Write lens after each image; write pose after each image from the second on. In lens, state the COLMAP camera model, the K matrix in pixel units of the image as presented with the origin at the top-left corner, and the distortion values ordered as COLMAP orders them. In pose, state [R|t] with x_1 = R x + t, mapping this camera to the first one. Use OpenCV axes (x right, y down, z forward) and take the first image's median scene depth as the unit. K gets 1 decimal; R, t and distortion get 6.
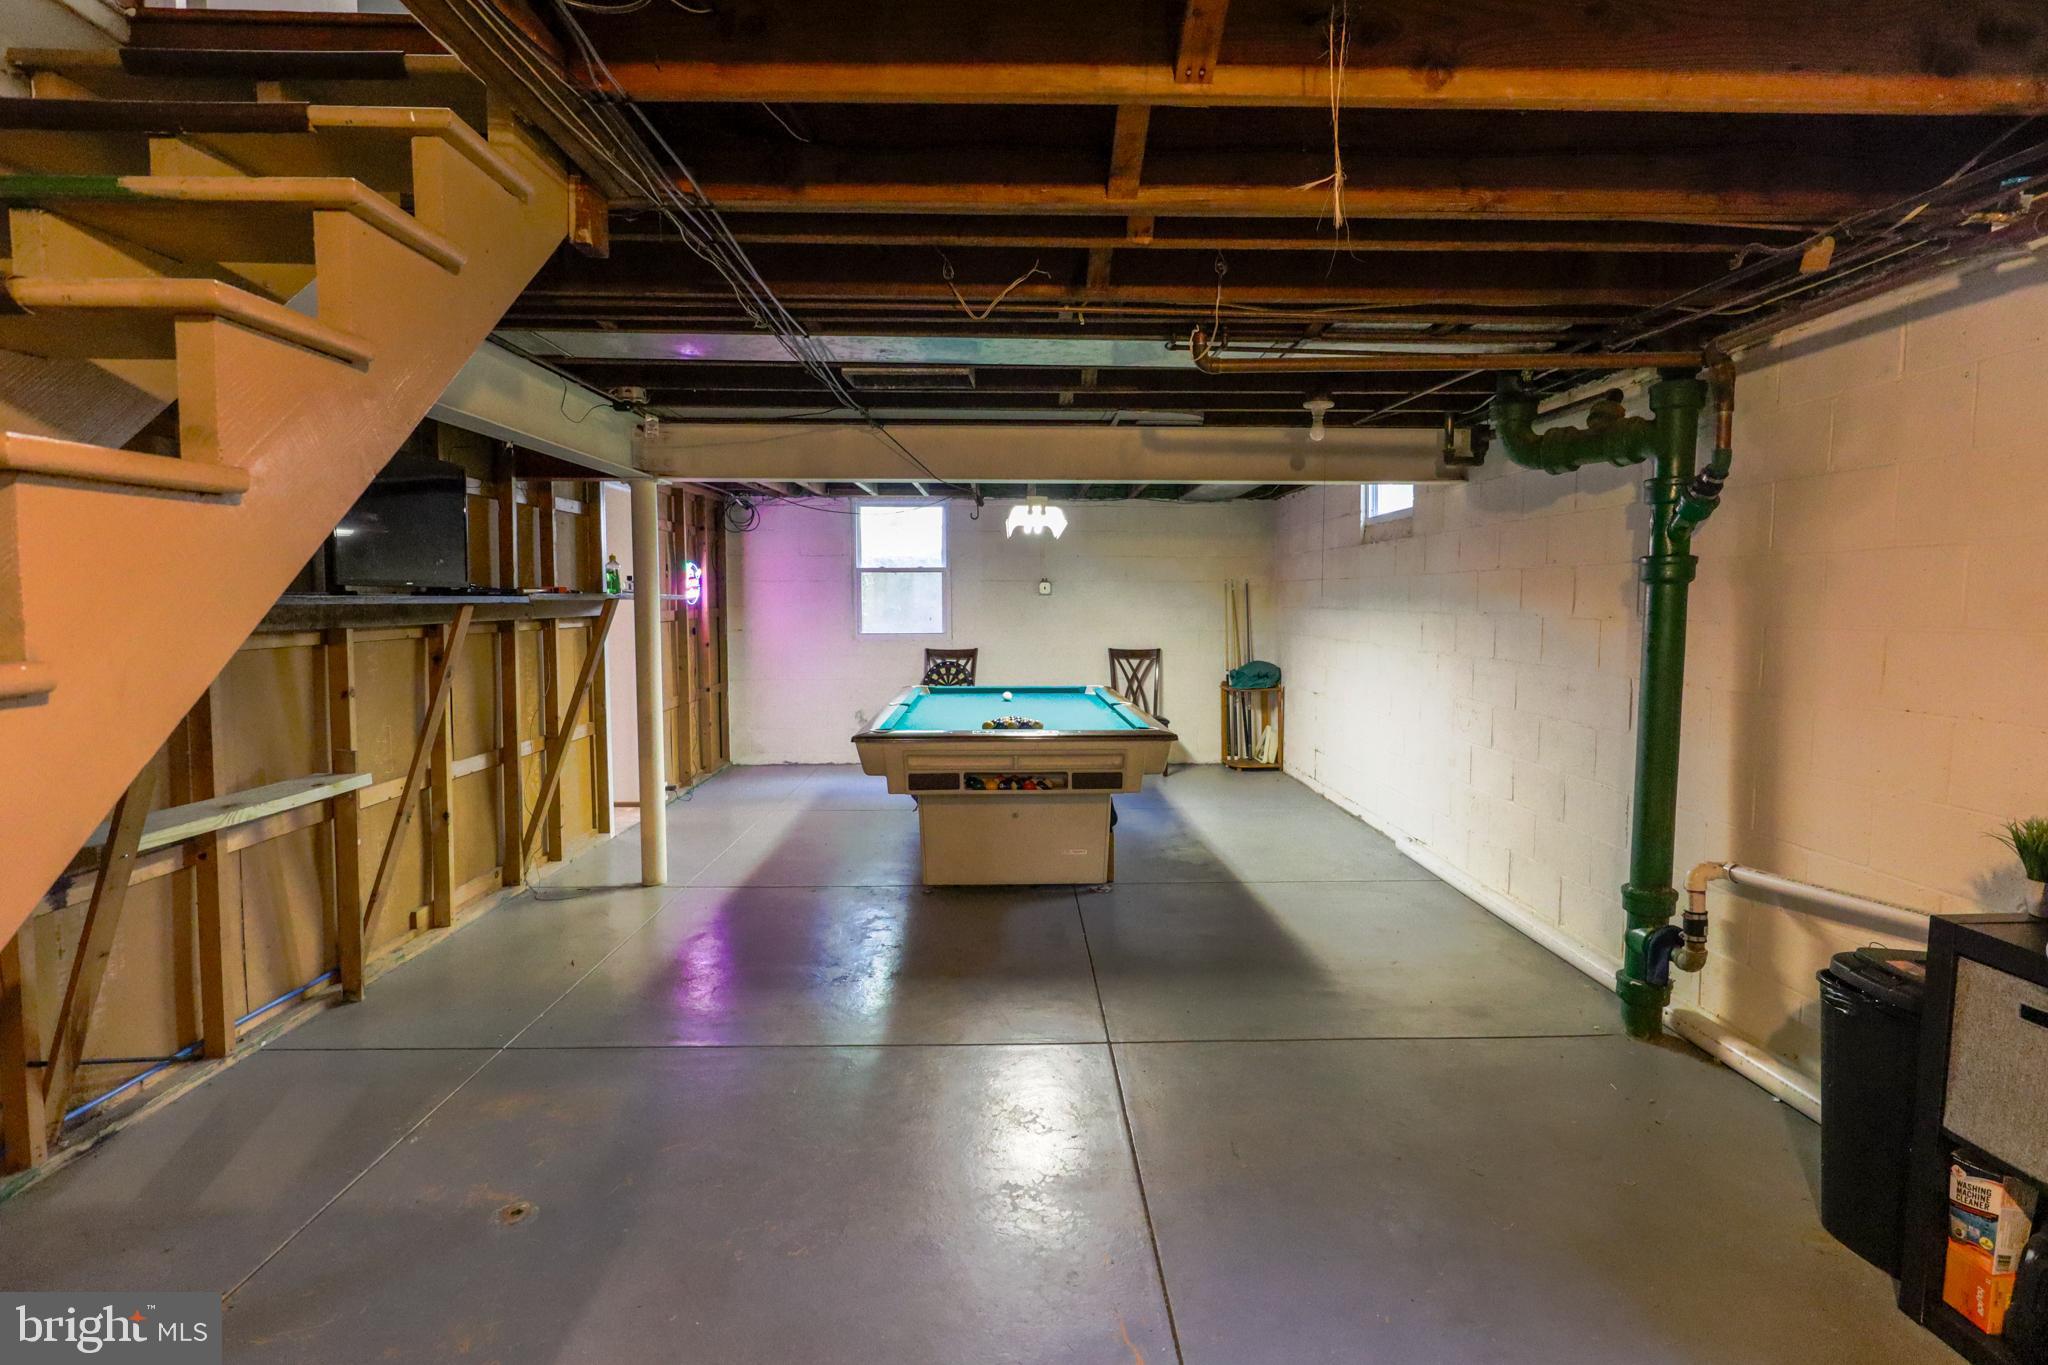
lens RADIAL K [[1013.7, 0, 1029.9], [0, 1013.7, 674.7], [0, 0, 1]] dist [-0.010416, 0.000157]
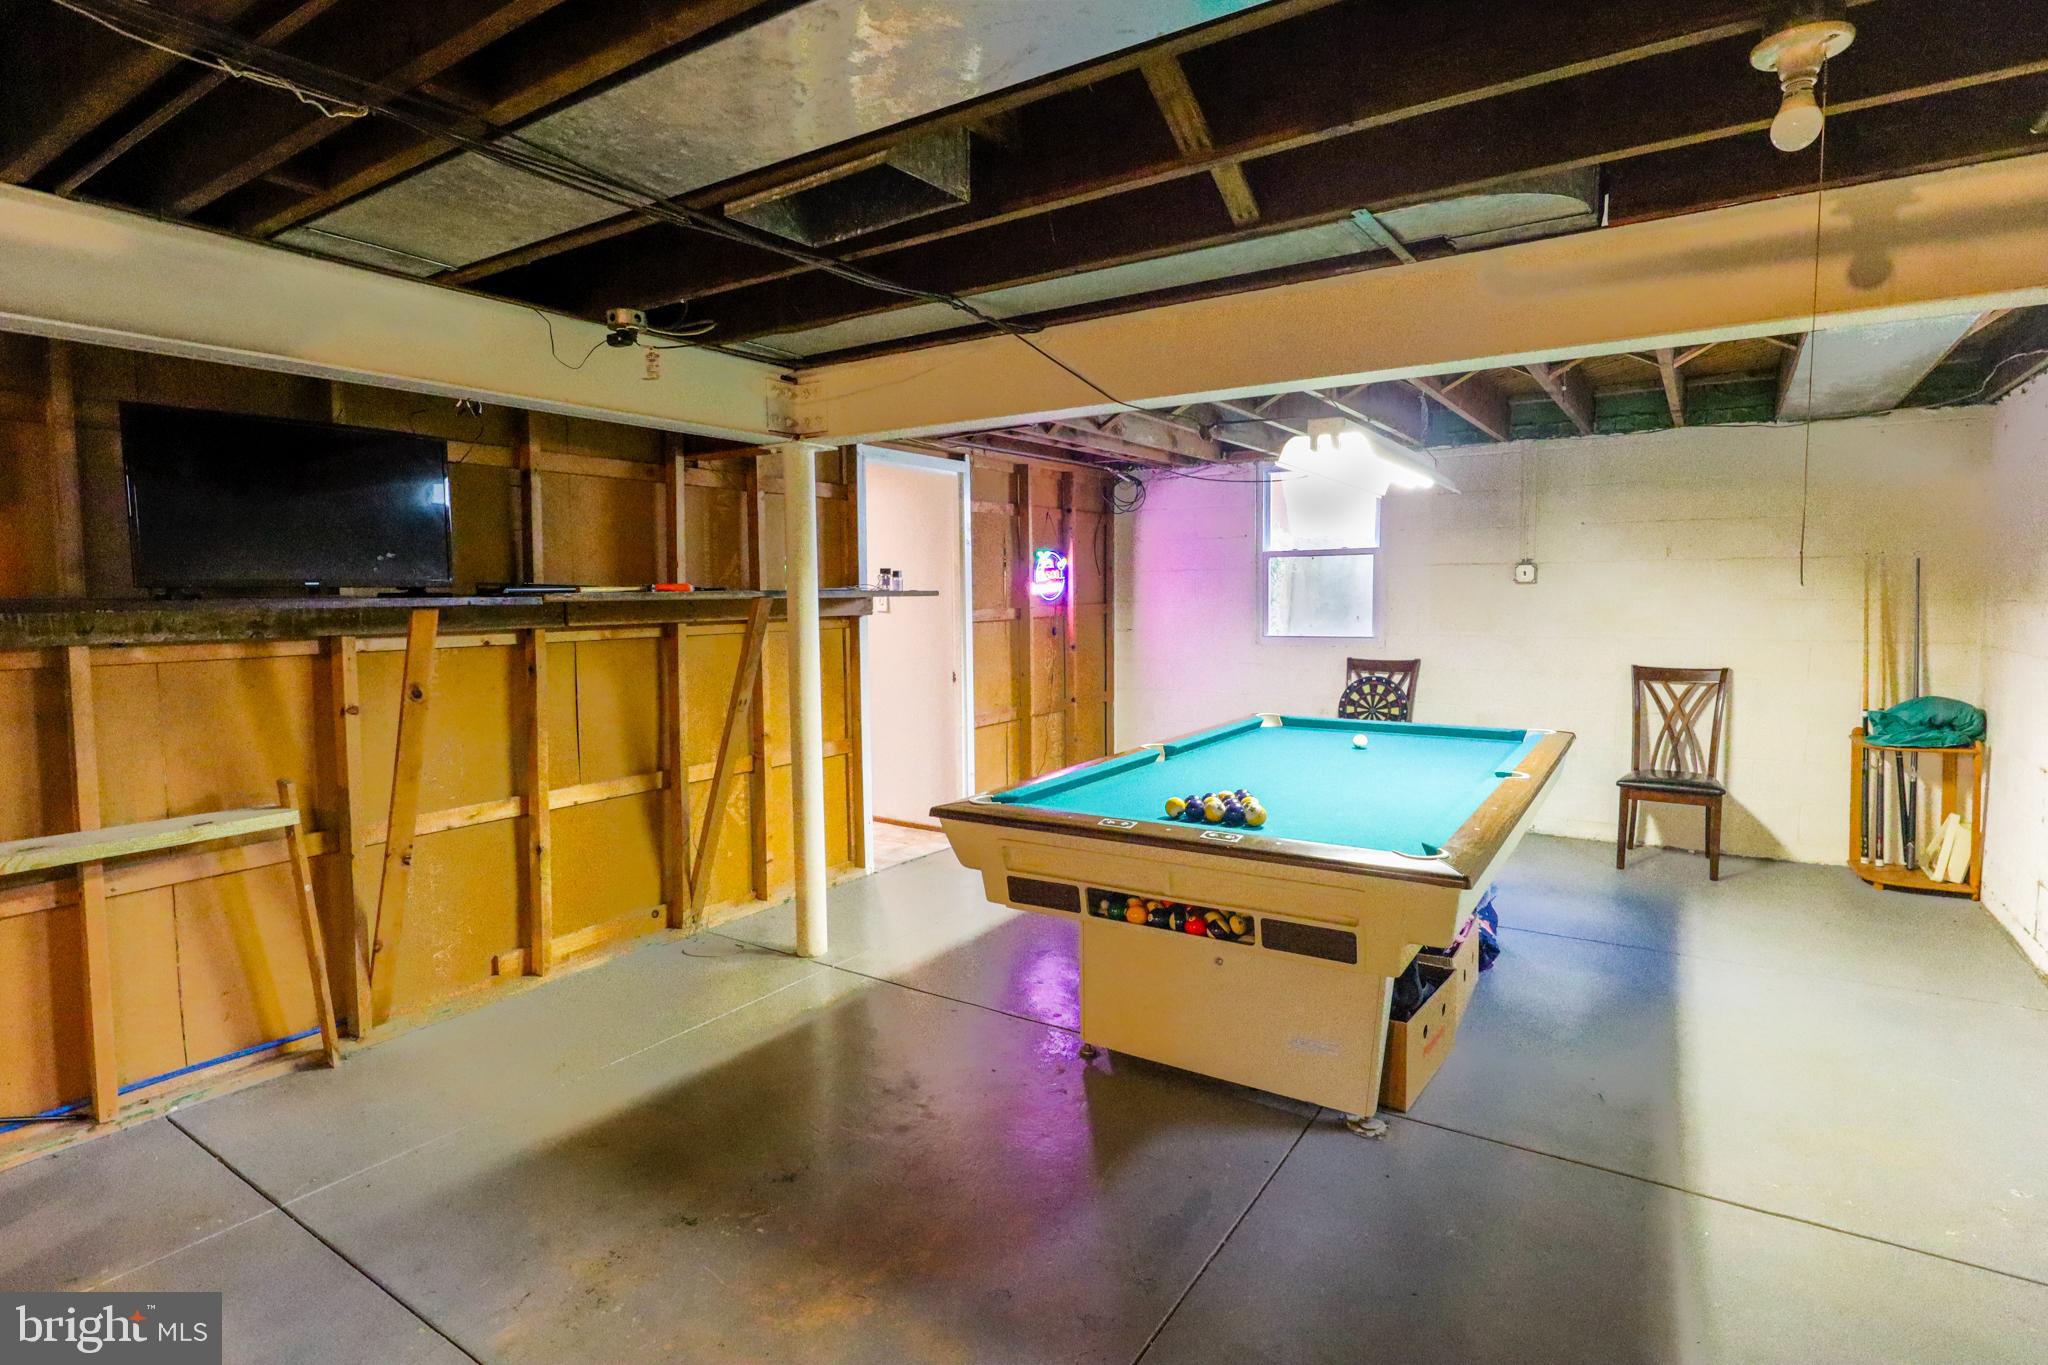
lens RADIAL K [[1013.7, 0, 1024.1], [0, 1013.7, 671.7], [0, 0, 1]] dist [-0.010416, 0.000157]
pose [[0.823832, 0.034880, -0.565759, 0.124858], [-0.031636, 0.999379, 0.015546, -0.019750], [0.565950, 0.005090, 0.824424, 0.258453]]
